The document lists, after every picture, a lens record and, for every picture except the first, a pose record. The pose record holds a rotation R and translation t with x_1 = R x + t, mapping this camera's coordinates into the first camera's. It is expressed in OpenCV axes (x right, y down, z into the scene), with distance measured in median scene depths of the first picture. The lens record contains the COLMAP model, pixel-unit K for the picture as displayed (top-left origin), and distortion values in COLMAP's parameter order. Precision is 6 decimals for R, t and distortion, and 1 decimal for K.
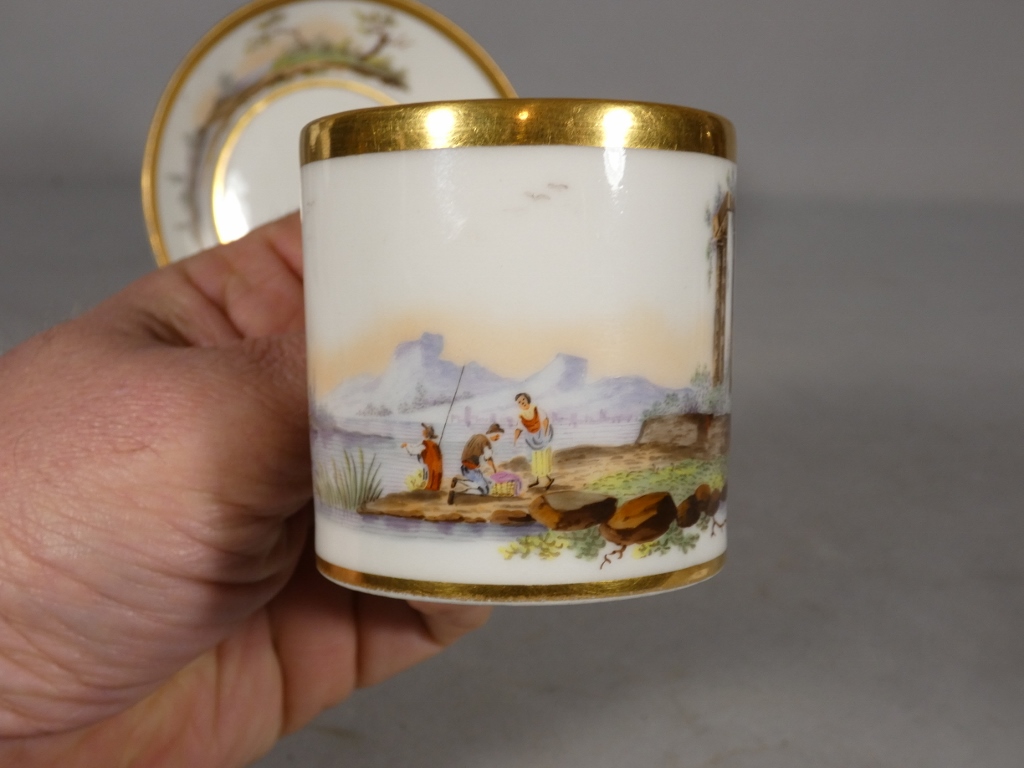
lens RADIAL K [[1316.4, 0, 515.3], [0, 1316.4, 371.7], [0, 0, 1]] dist [0.022855, -0.127038]
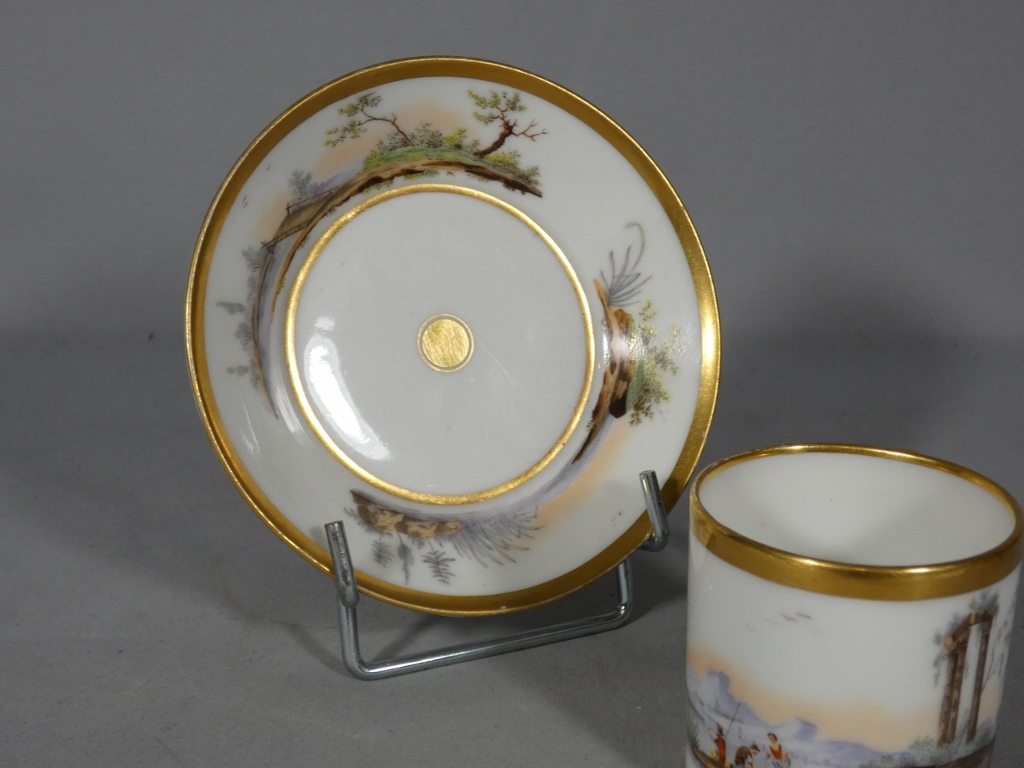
lens RADIAL K [[1316.4, 0, 515.3], [0, 1316.4, 371.7], [0, 0, 1]] dist [0.022855, -0.127038]
pose [[0.799857, 0.182107, -0.571896, 0.535015], [-0.036016, 0.965704, 0.257134, -0.729848], [0.599109, -0.185074, 0.778984, -0.241731]]
